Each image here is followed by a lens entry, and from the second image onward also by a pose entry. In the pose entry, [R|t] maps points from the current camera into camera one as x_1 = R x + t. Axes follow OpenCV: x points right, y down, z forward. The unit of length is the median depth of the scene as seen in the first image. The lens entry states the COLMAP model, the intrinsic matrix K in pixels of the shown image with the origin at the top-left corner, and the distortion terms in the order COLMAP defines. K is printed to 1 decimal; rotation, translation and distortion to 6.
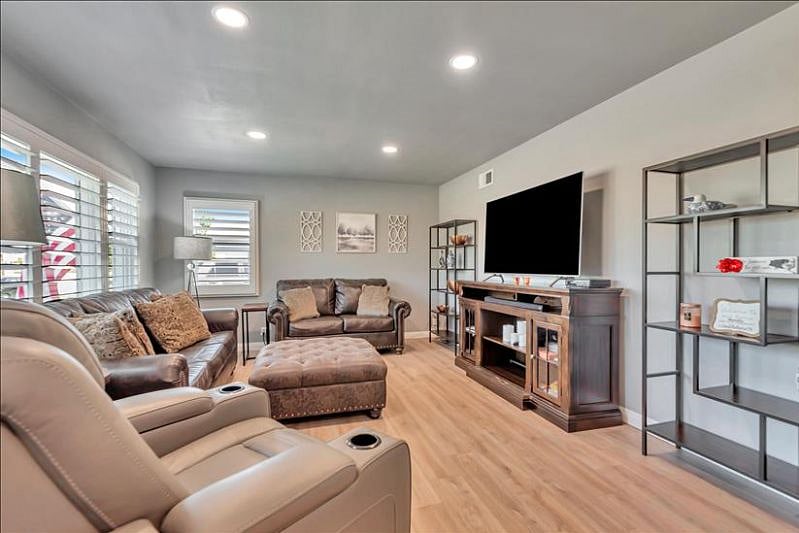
lens RADIAL K [[362.7, 0, 397.8], [0, 362.7, 269.3], [0, 0, 1]] dist [0.010794, -0.000893]
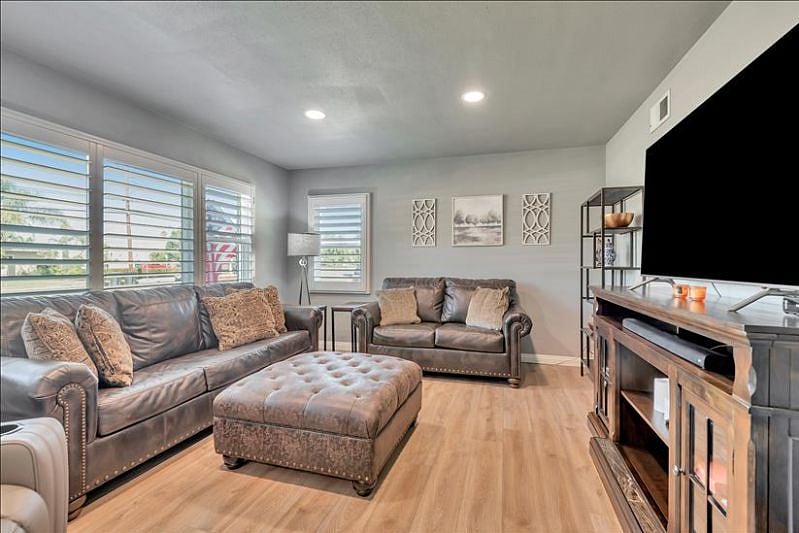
lens RADIAL K [[362.7, 0, 400.8], [0, 362.7, 260.1], [0, 0, 1]] dist [0.010794, -0.000893]
pose [[0.837378, -0.001790, -0.546622, 0.201182], [-0.008336, 0.999837, -0.016044, -0.000371], [0.546561, 0.017991, 0.837226, 0.274558]]
